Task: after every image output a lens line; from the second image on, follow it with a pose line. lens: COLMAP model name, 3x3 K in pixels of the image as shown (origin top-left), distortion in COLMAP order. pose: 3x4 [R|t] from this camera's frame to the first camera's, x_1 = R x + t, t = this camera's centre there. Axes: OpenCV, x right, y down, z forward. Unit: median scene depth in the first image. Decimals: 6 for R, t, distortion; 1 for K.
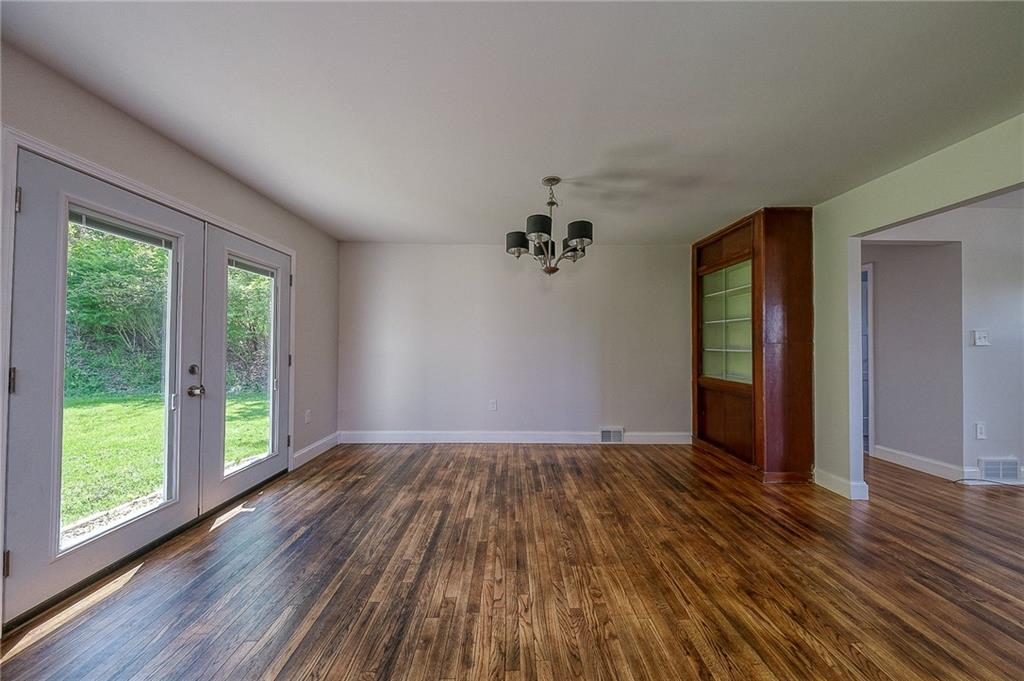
lens RADIAL K [[343.5, 0, 512.3], [0, 343.5, 340.6], [0, 0, 1]] dist [0.000112, -0.000088]
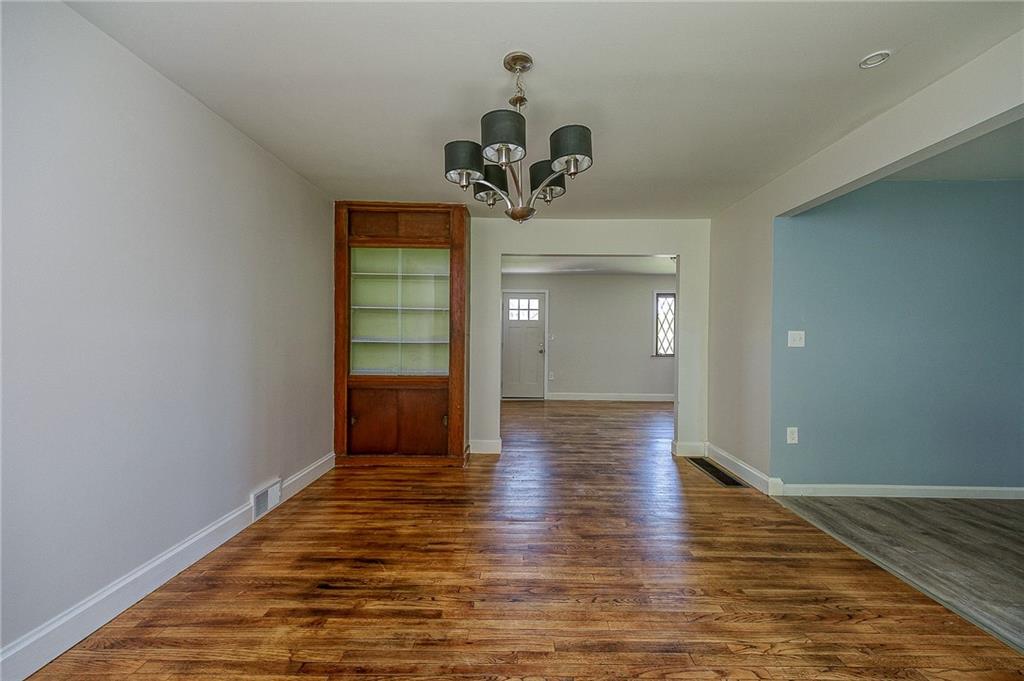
lens RADIAL K [[412.2, 0, 513.3], [0, 412.2, 339.0], [0, 0, 1]] dist [0.011440, -0.000050]
pose [[-0.000225, -0.004120, 0.999991, -0.470590], [-0.020502, 0.999781, 0.004114, 0.012332], [-0.999790, -0.020501, -0.000309, 0.766942]]
